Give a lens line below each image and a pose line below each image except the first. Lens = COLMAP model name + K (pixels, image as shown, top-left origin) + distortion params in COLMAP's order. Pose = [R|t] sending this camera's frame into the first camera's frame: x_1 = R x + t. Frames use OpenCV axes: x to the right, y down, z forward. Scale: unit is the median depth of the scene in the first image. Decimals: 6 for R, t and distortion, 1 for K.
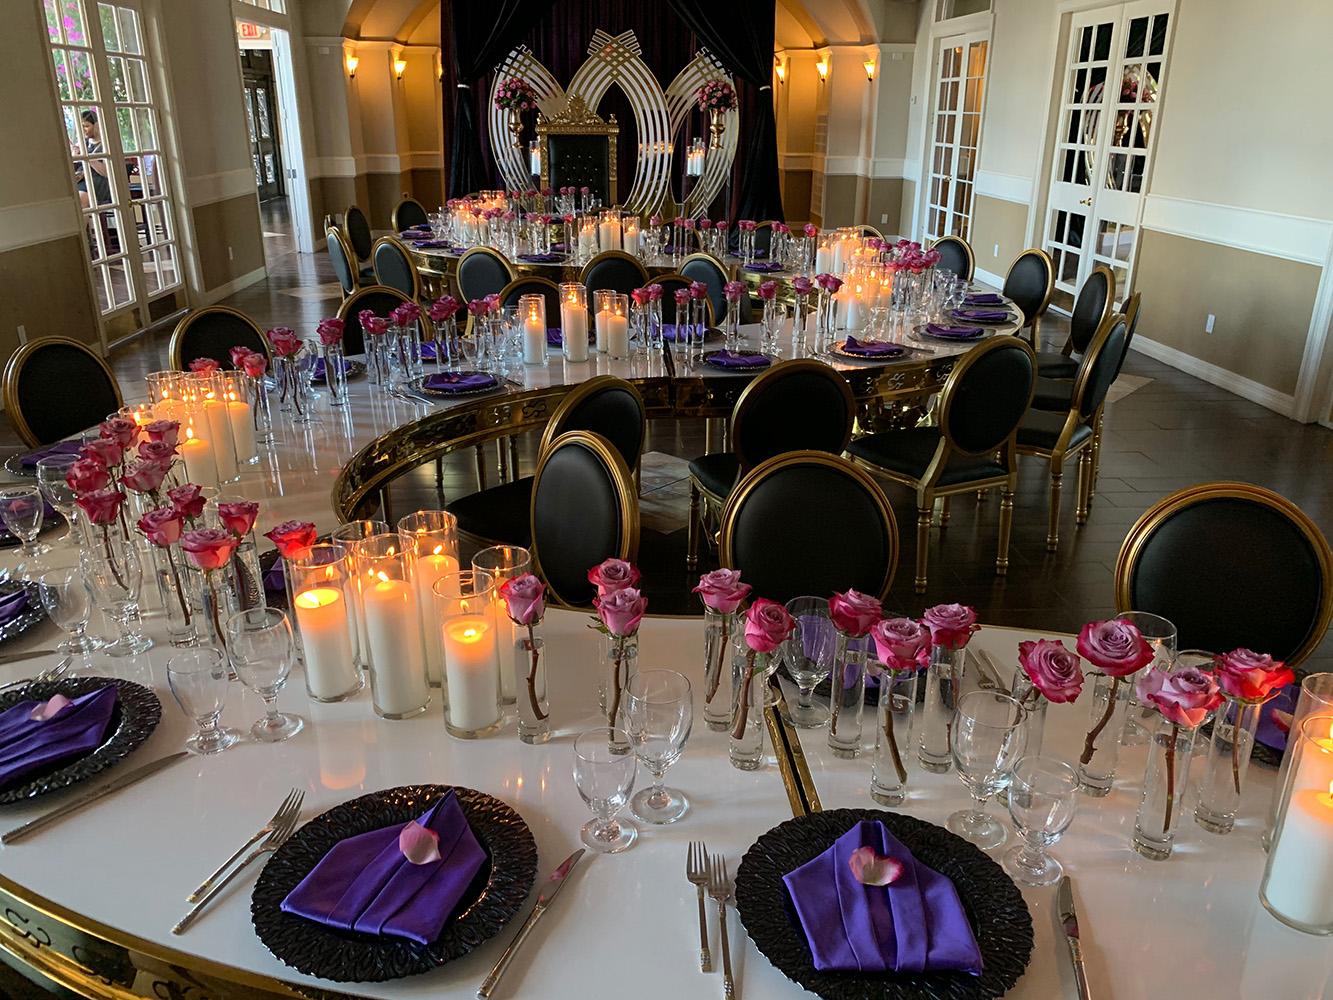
lens RADIAL K [[1034.3, 0, 666.5], [0, 1034.3, 500.0], [0, 0, 1]] dist [0.001590, -0.001409]
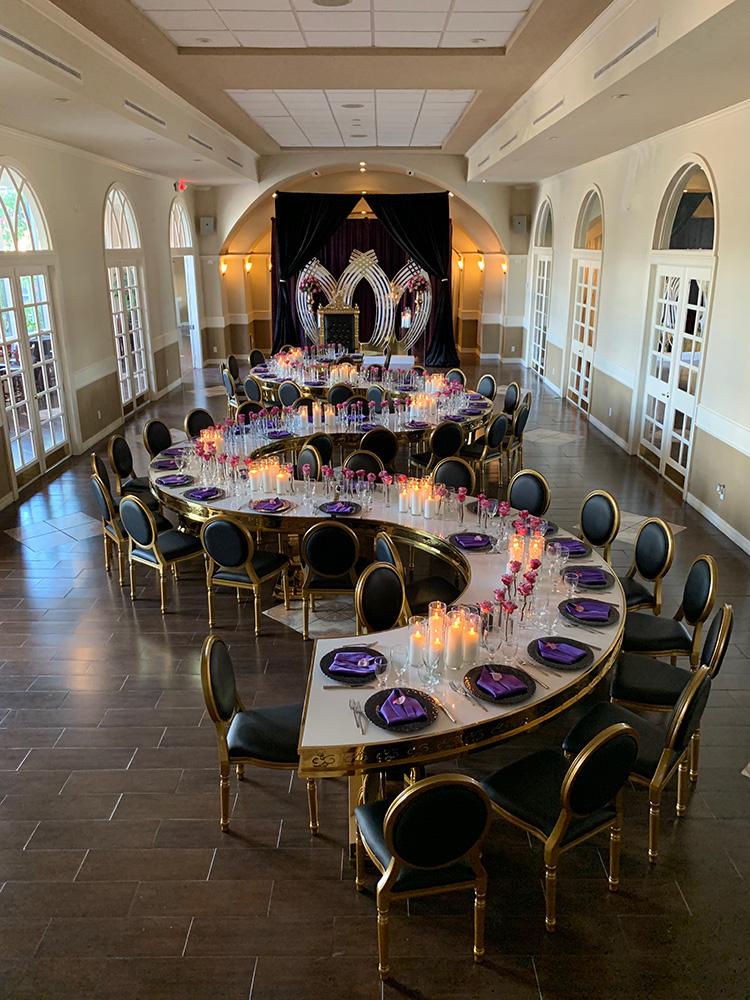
lens RADIAL K [[755.5, 0, 378.0], [0, 755.5, 496.8], [0, 0, 1]] dist [0.110997, -0.306468]
pose [[0.997901, 0.011838, -0.063668, 0.069498], [-0.014430, 0.999079, -0.040403, 0.046161], [0.063131, 0.041237, 0.997153, -0.354897]]
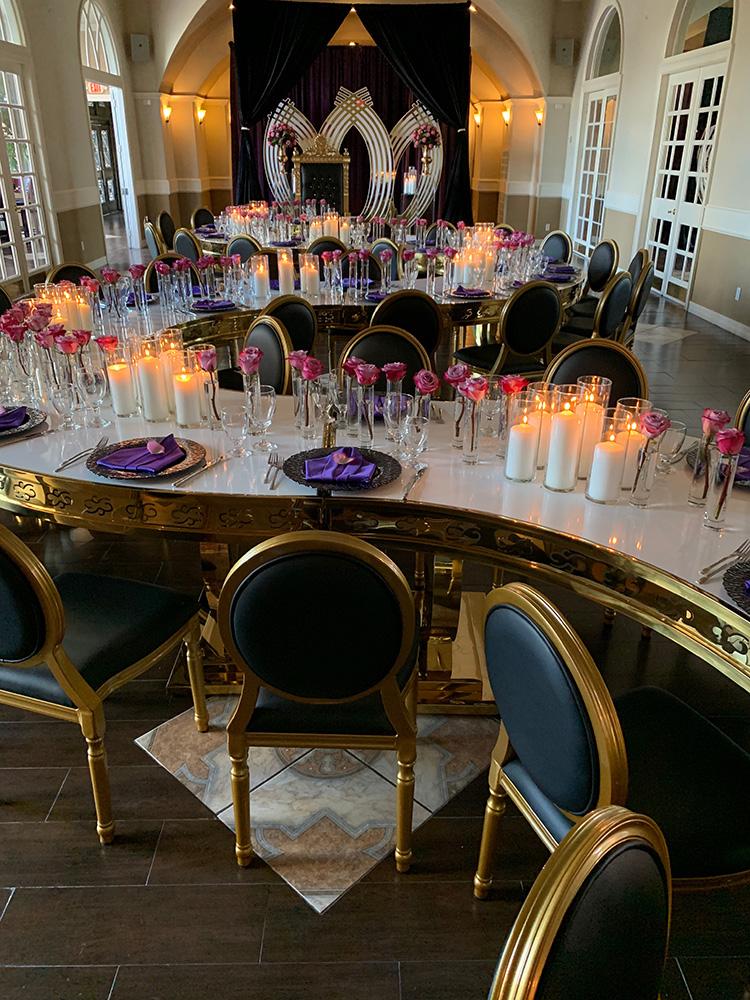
lens RADIAL K [[773.7, 0, 375.0], [0, 773.7, 500.0], [0, 0, 1]] dist [0.000428, 0.001472]
pose [[0.998972, 0.020667, -0.040340, 0.032460], [-0.017997, 0.997692, 0.065468, 0.031156], [0.041600, -0.064675, 0.997039, -0.072685]]
